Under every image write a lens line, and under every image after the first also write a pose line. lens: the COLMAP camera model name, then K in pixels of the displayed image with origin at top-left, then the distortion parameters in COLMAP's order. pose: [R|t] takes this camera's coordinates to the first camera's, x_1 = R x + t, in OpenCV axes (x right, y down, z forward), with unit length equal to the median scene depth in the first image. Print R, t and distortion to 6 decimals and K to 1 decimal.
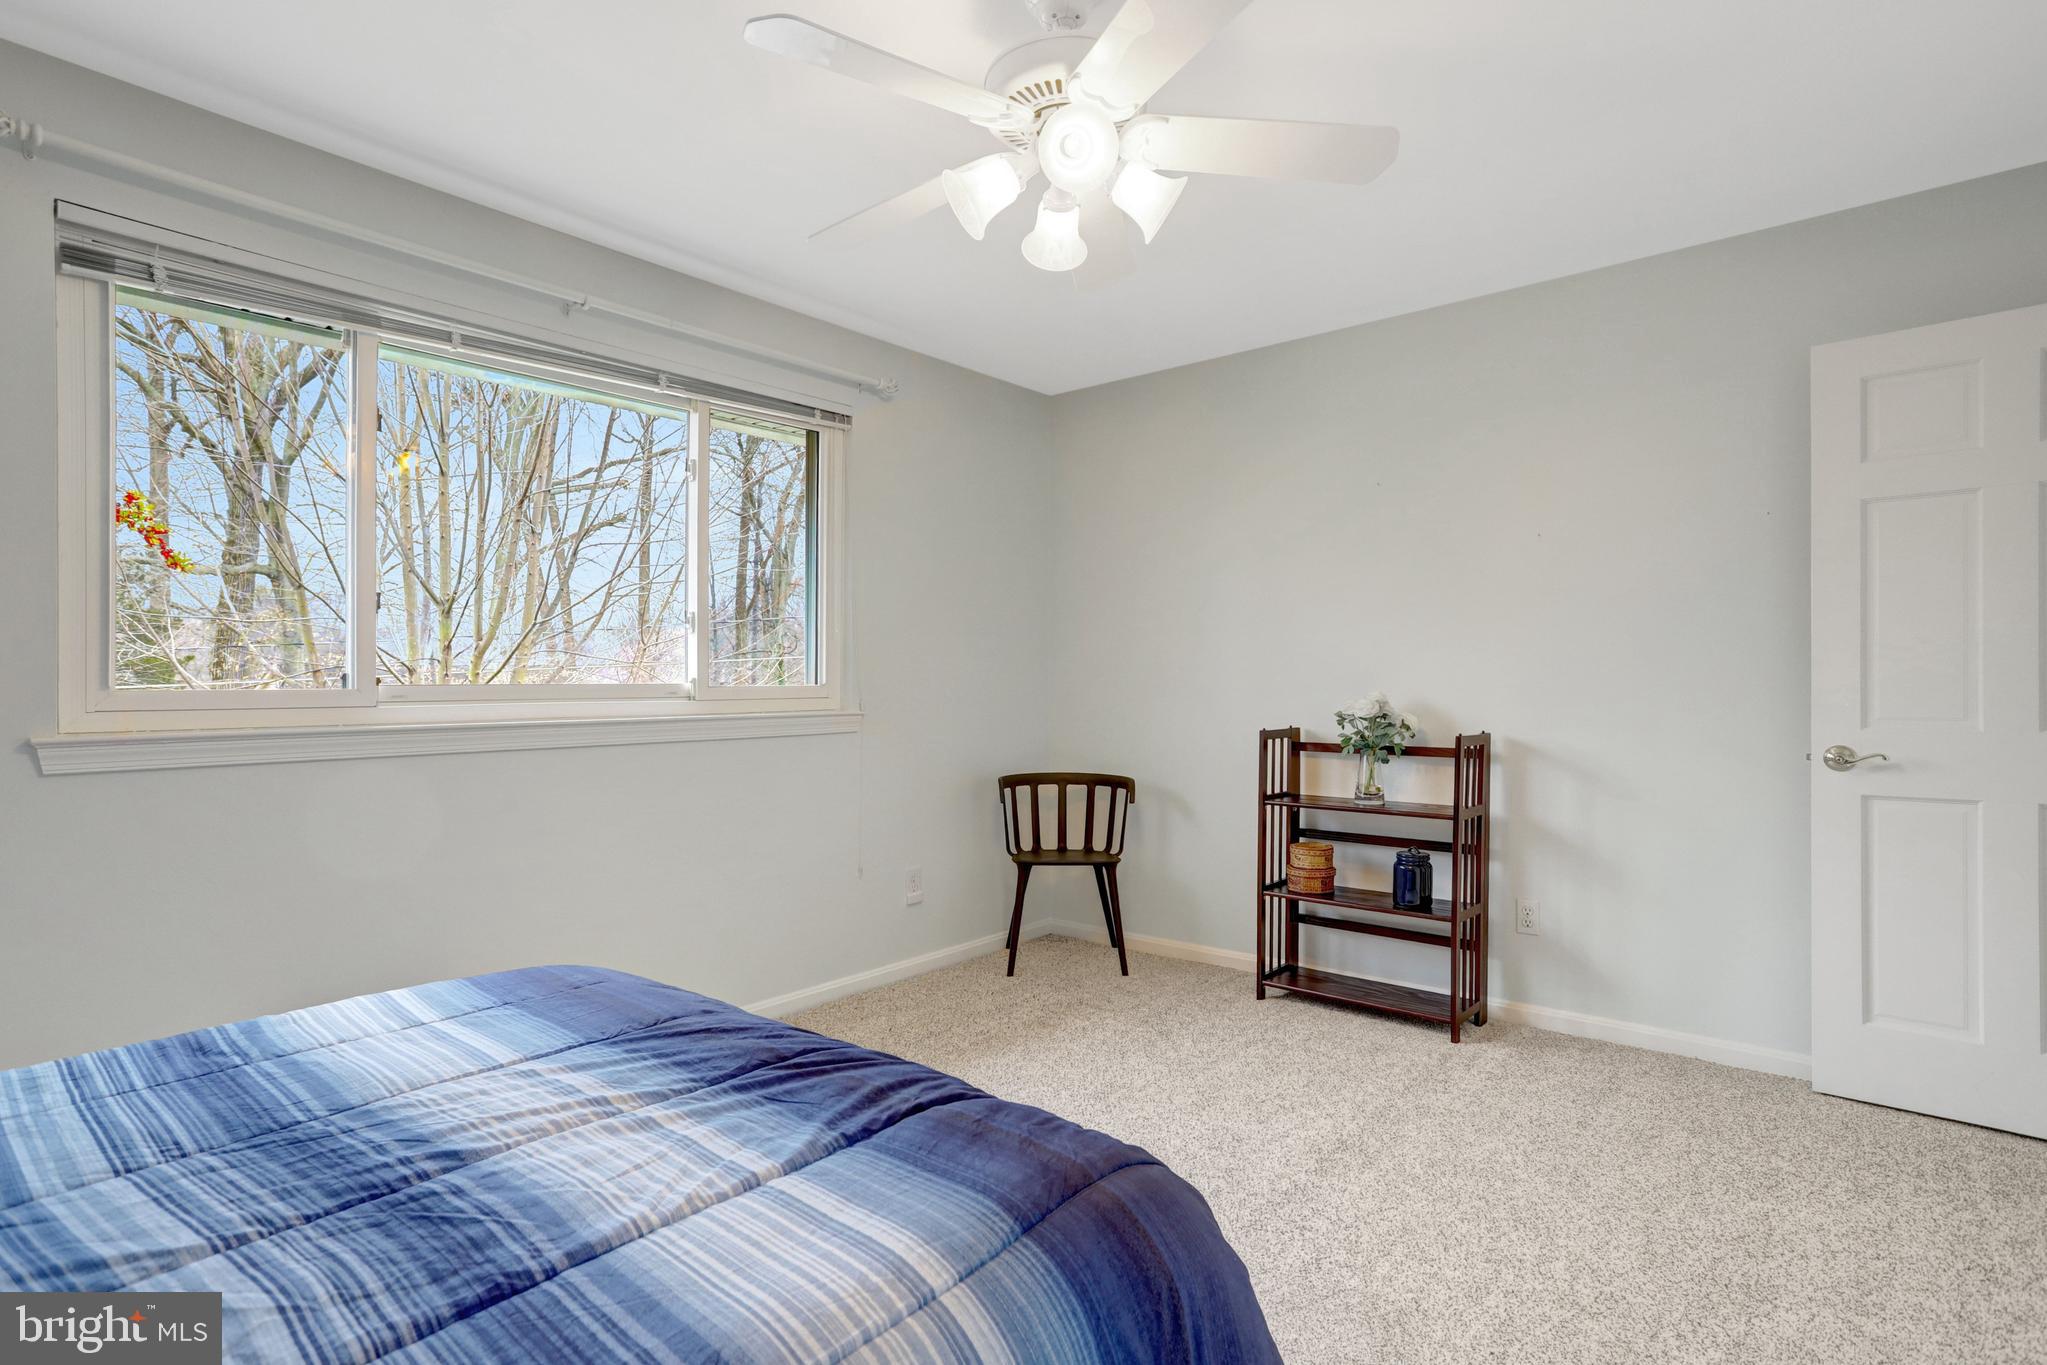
lens RADIAL K [[1015.2, 0, 1030.0], [0, 1015.2, 677.3], [0, 0, 1]] dist [0.000260, 0.001175]
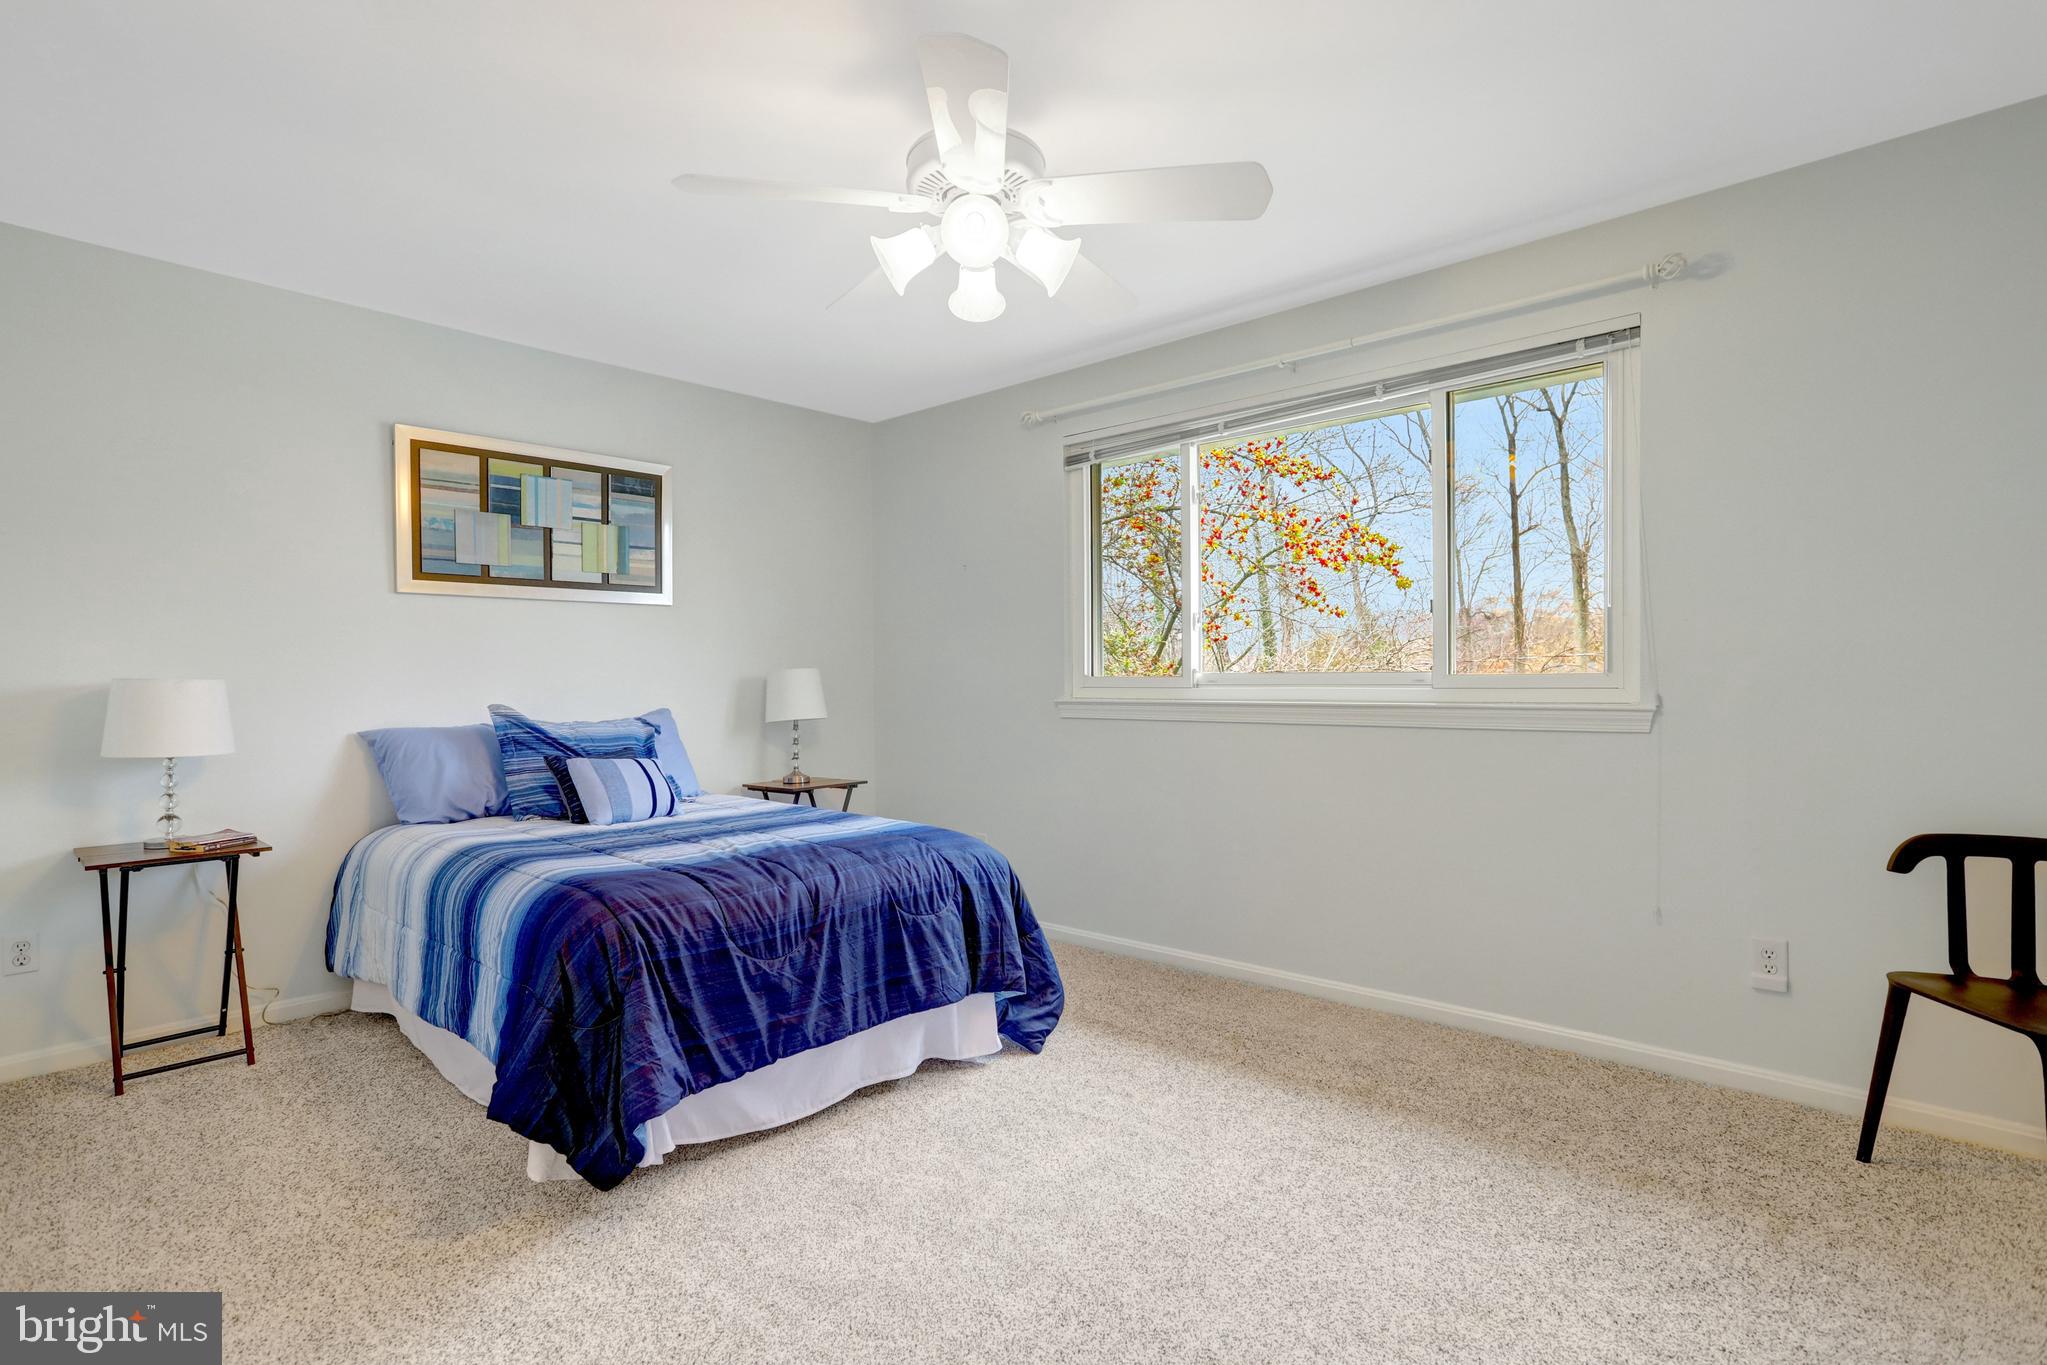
lens RADIAL K [[1015.2, 0, 1030.3], [0, 1015.2, 683.5], [0, 0, 1]] dist [0.000260, 0.001175]
pose [[-0.033503, 0.020720, -0.999224, 0.736741], [0.017866, 0.999638, 0.020129, -0.009862], [0.999279, -0.017178, -0.033861, 0.665083]]
